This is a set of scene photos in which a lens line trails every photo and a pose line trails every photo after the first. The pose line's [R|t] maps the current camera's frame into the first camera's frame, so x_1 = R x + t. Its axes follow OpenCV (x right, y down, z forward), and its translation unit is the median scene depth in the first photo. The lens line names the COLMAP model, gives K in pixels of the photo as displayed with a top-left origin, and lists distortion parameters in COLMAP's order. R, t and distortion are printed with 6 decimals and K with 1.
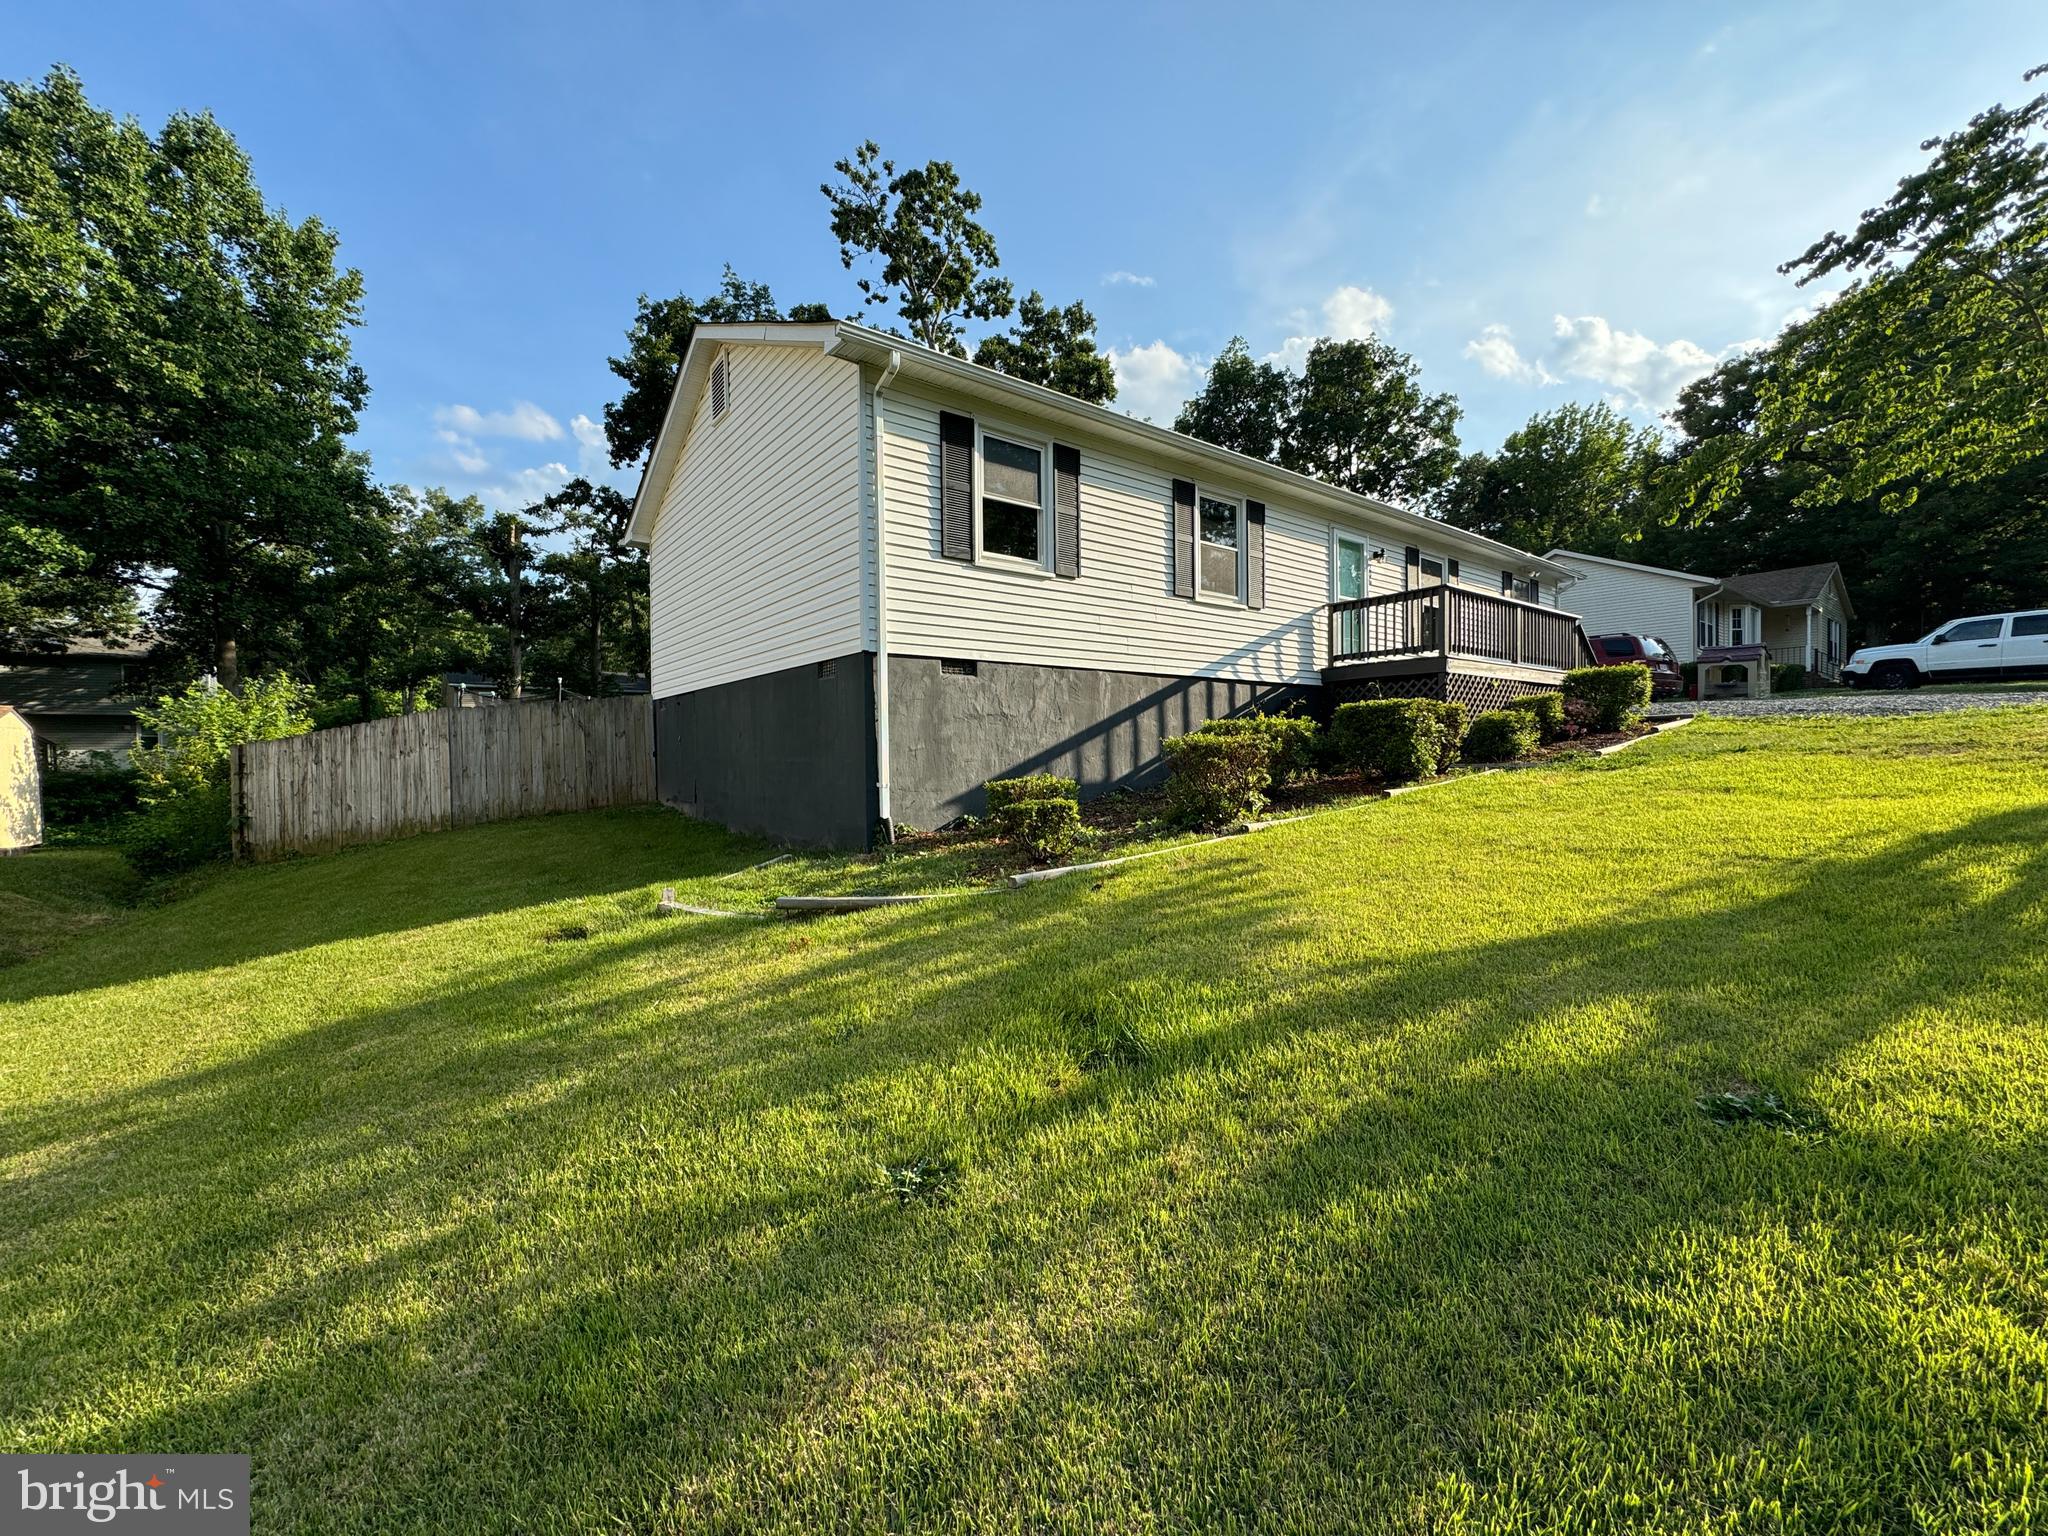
lens RADIAL K [[821.0, 0, 1023.4], [0, 821.0, 752.8], [0, 0, 1]] dist [-0.000185, 0.000417]
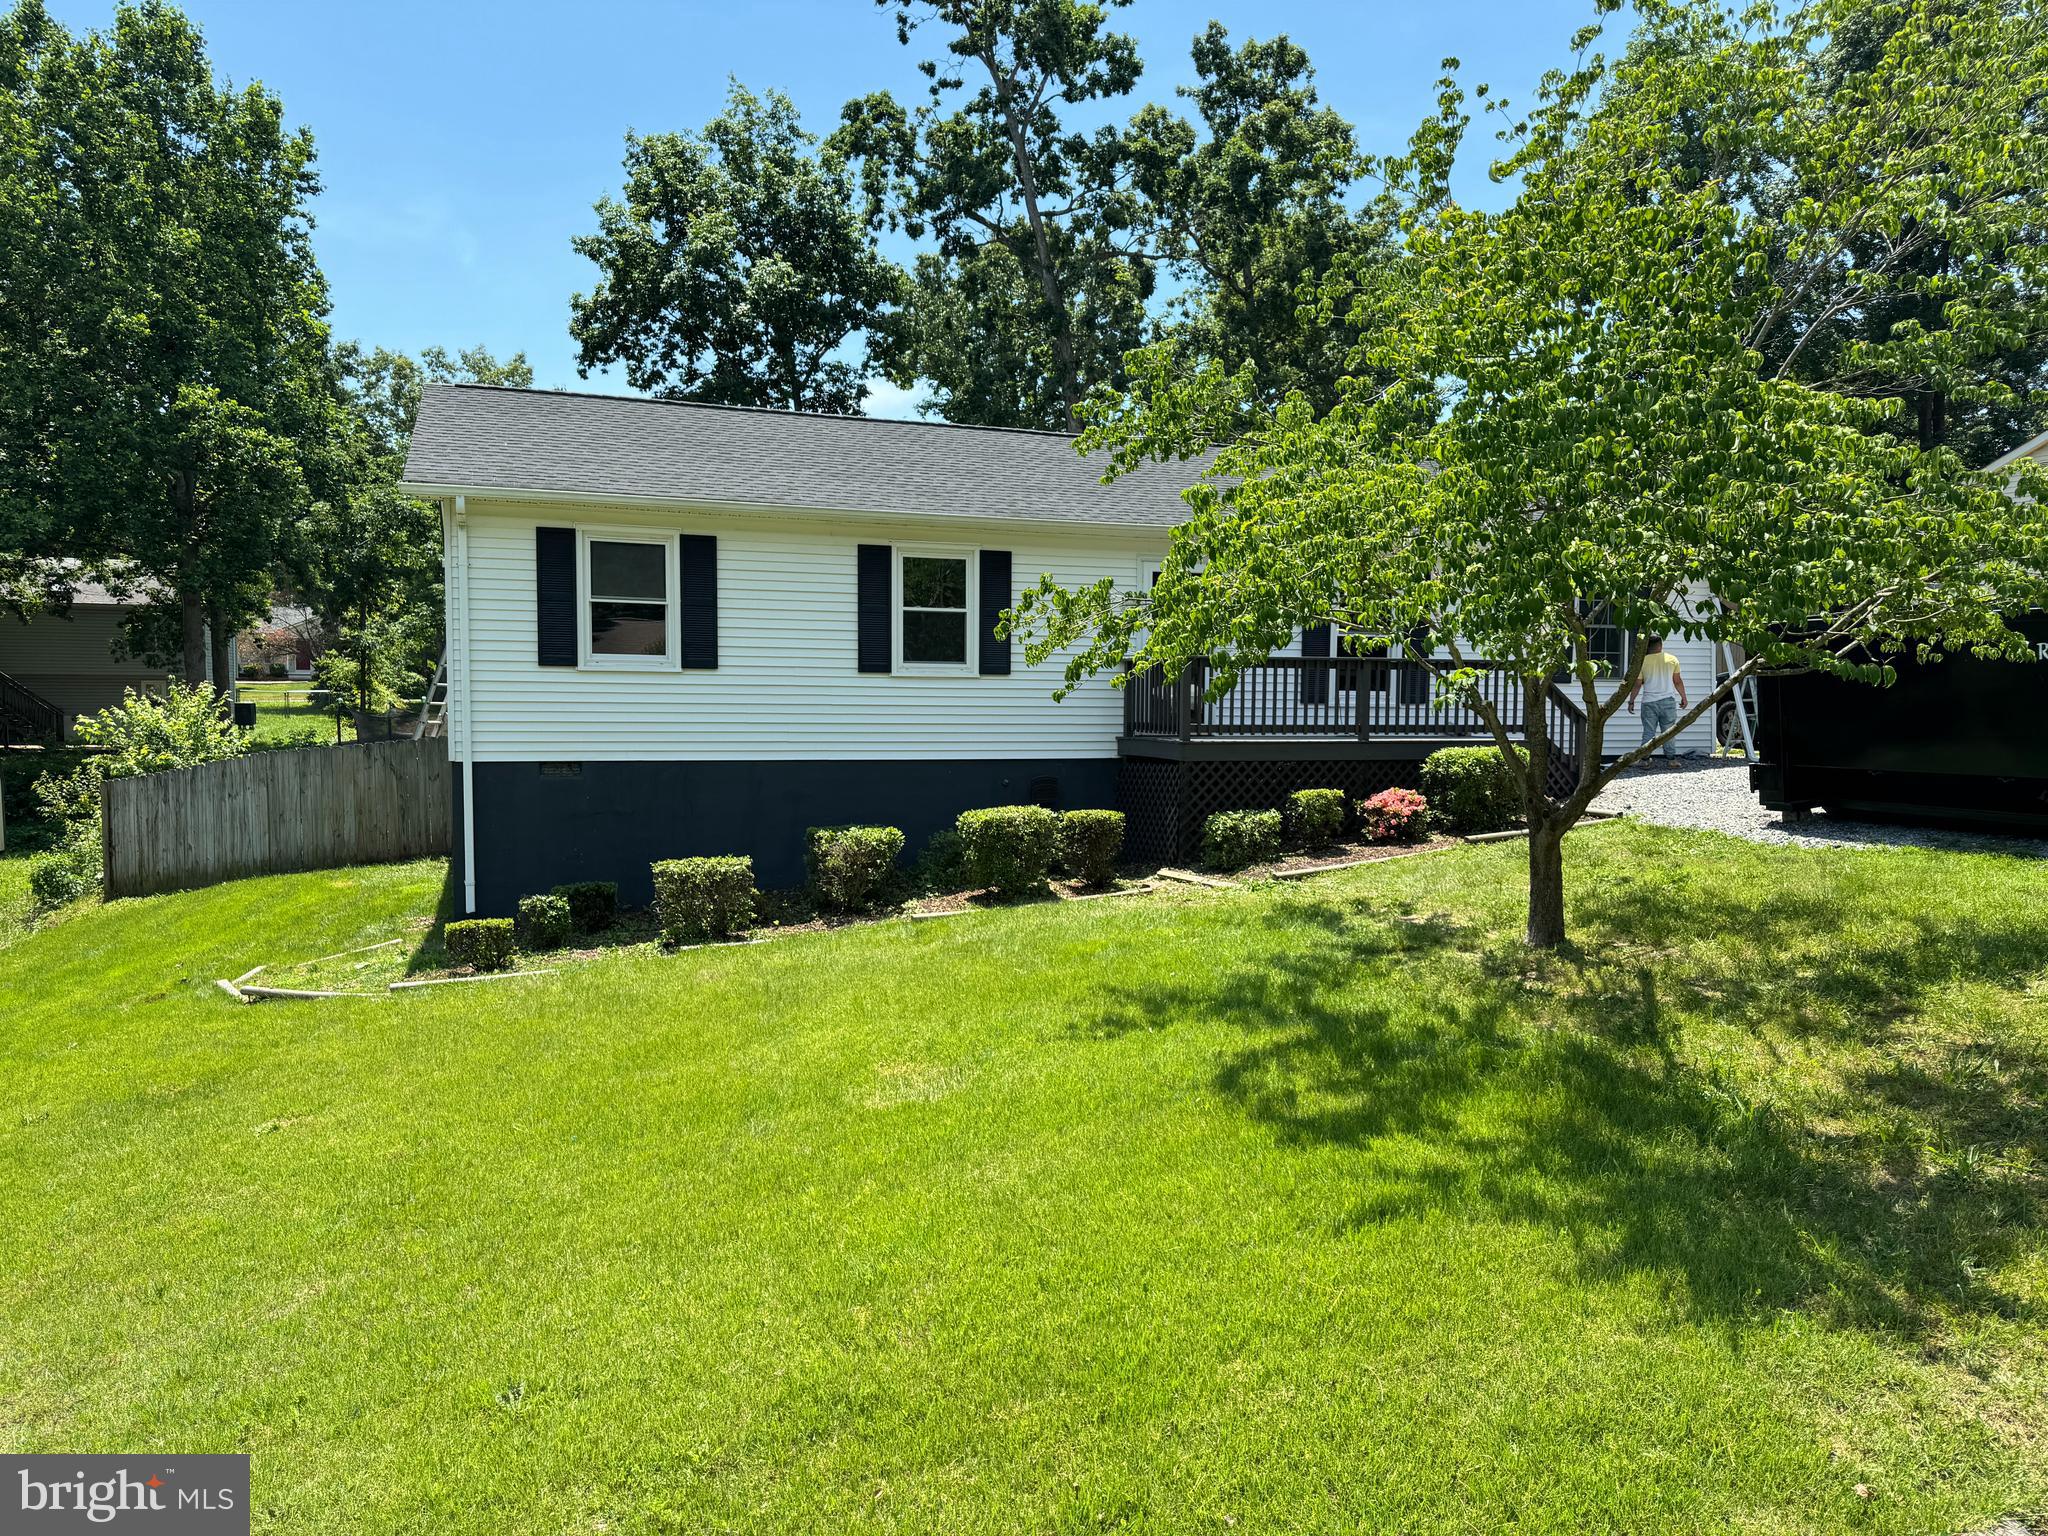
lens RADIAL K [[1440.1, 0, 1035.5], [0, 1440.1, 786.3], [0, 0, 1]] dist [0.017687, -0.006967]
pose [[0.952147, 0.037245, -0.303363, 0.268523], [-0.017908, 0.997641, 0.066275, -0.055480], [0.305116, -0.057671, 0.950567, -0.140885]]
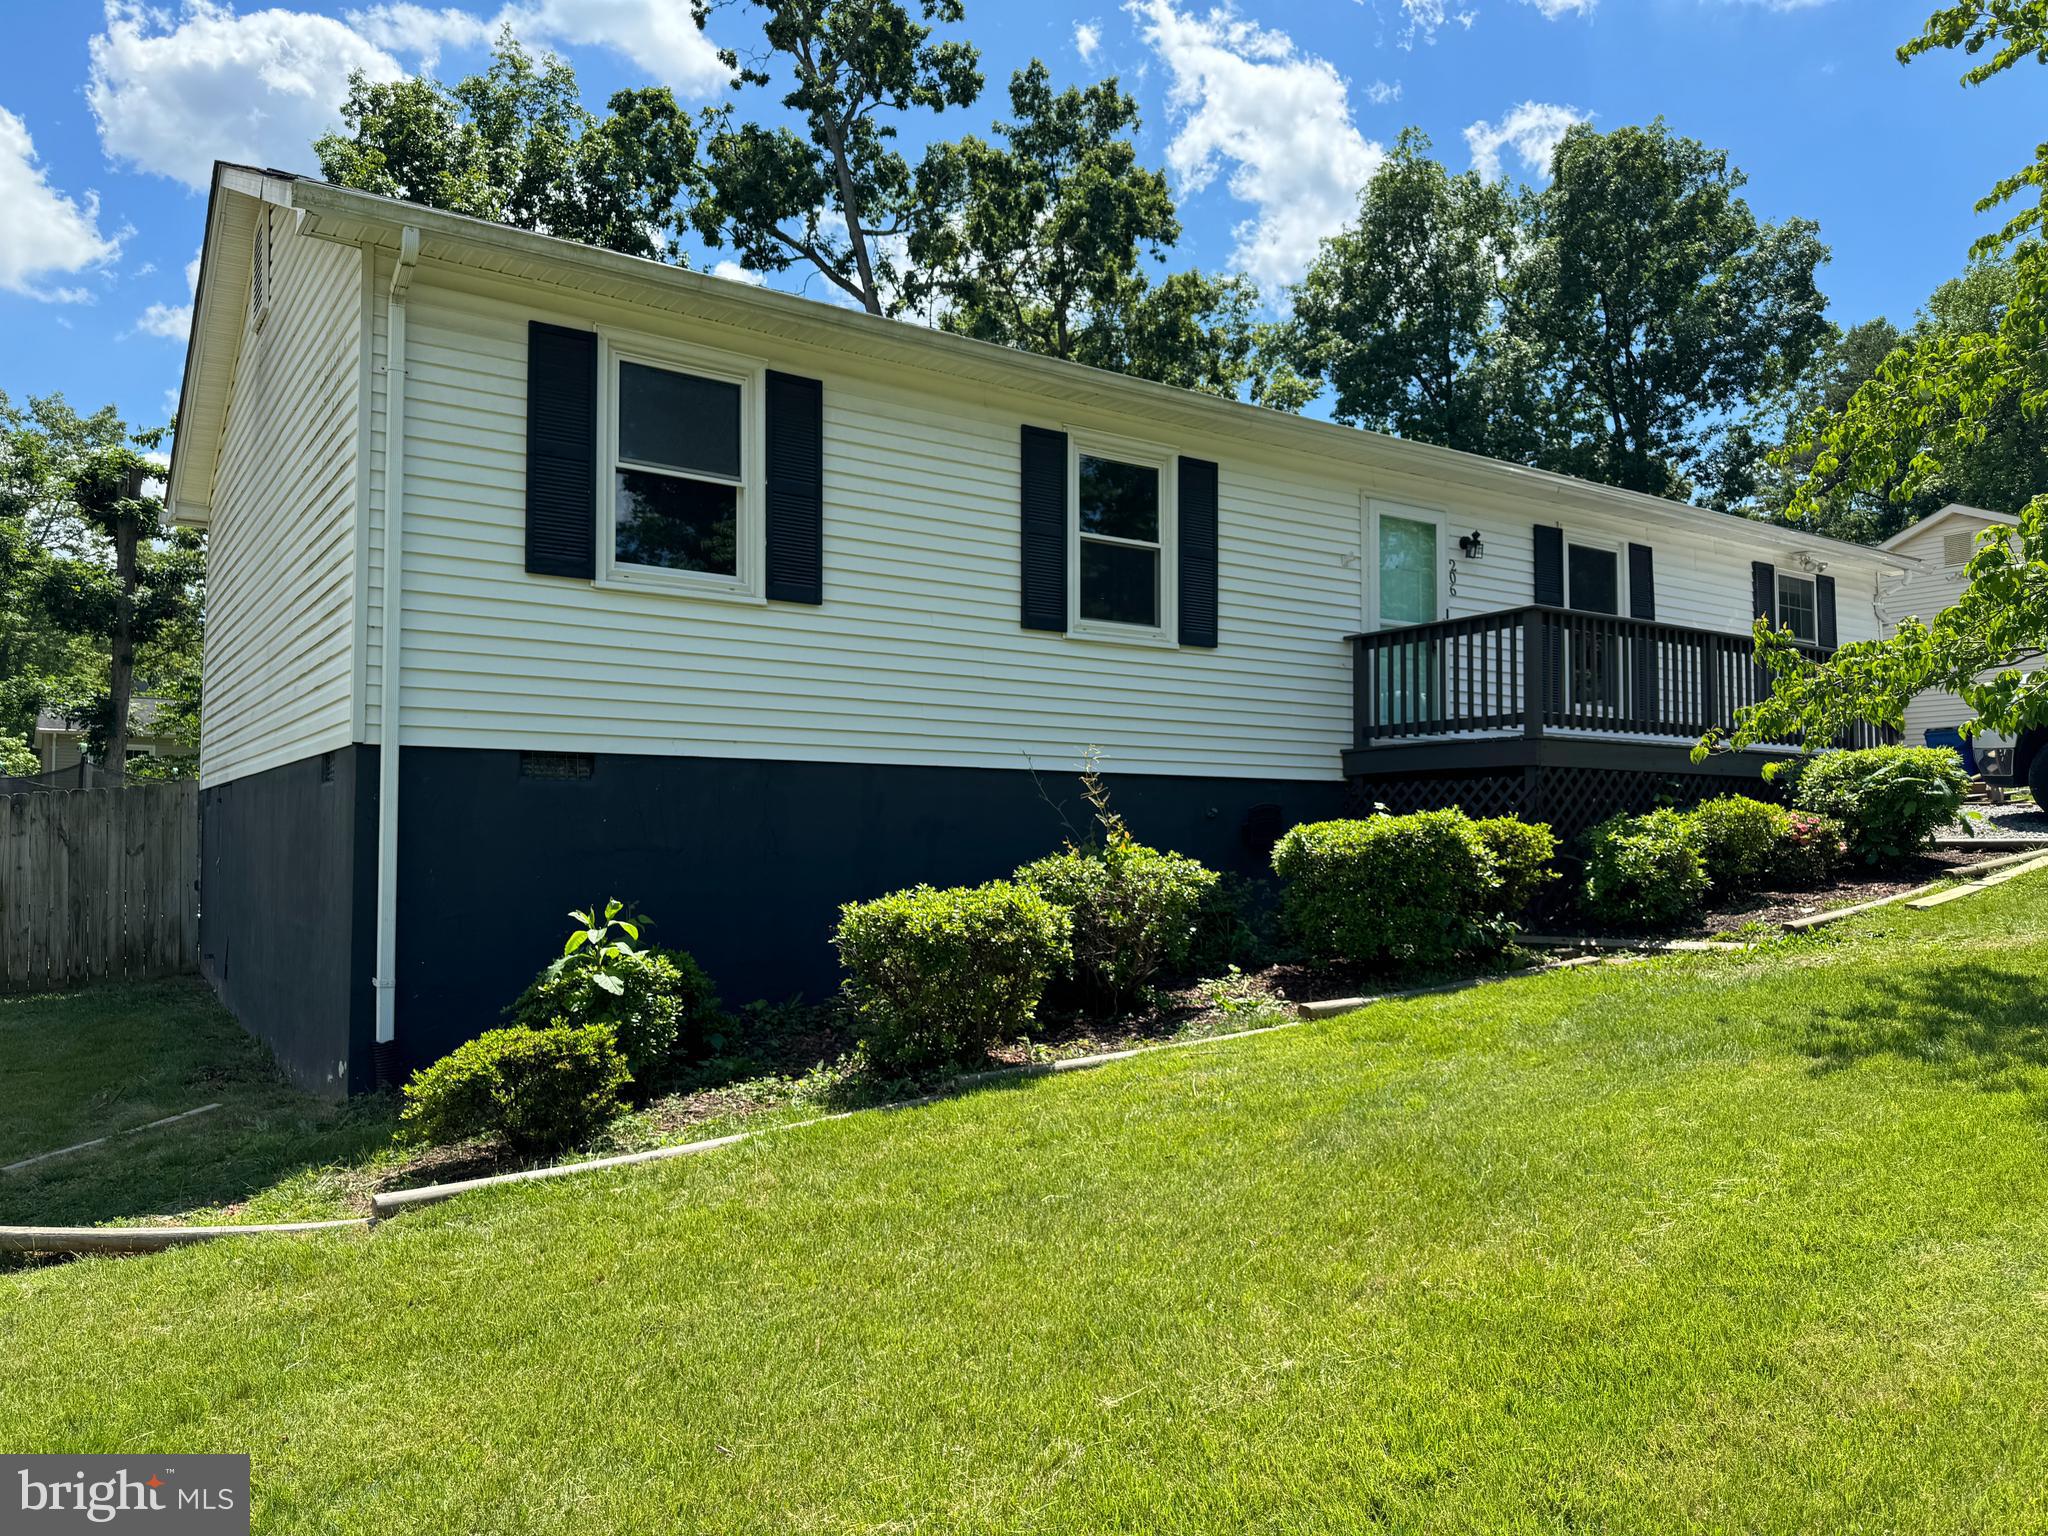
lens RADIAL K [[1440.1, 0, 1030.2], [0, 1440.1, 754.6], [0, 0, 1]] dist [0.017687, -0.006967]
pose [[0.998787, 0.007508, -0.048661, 0.072183], [-0.010342, 0.998249, -0.058240, -0.015421], [0.048139, 0.058672, 0.997116, 0.012685]]
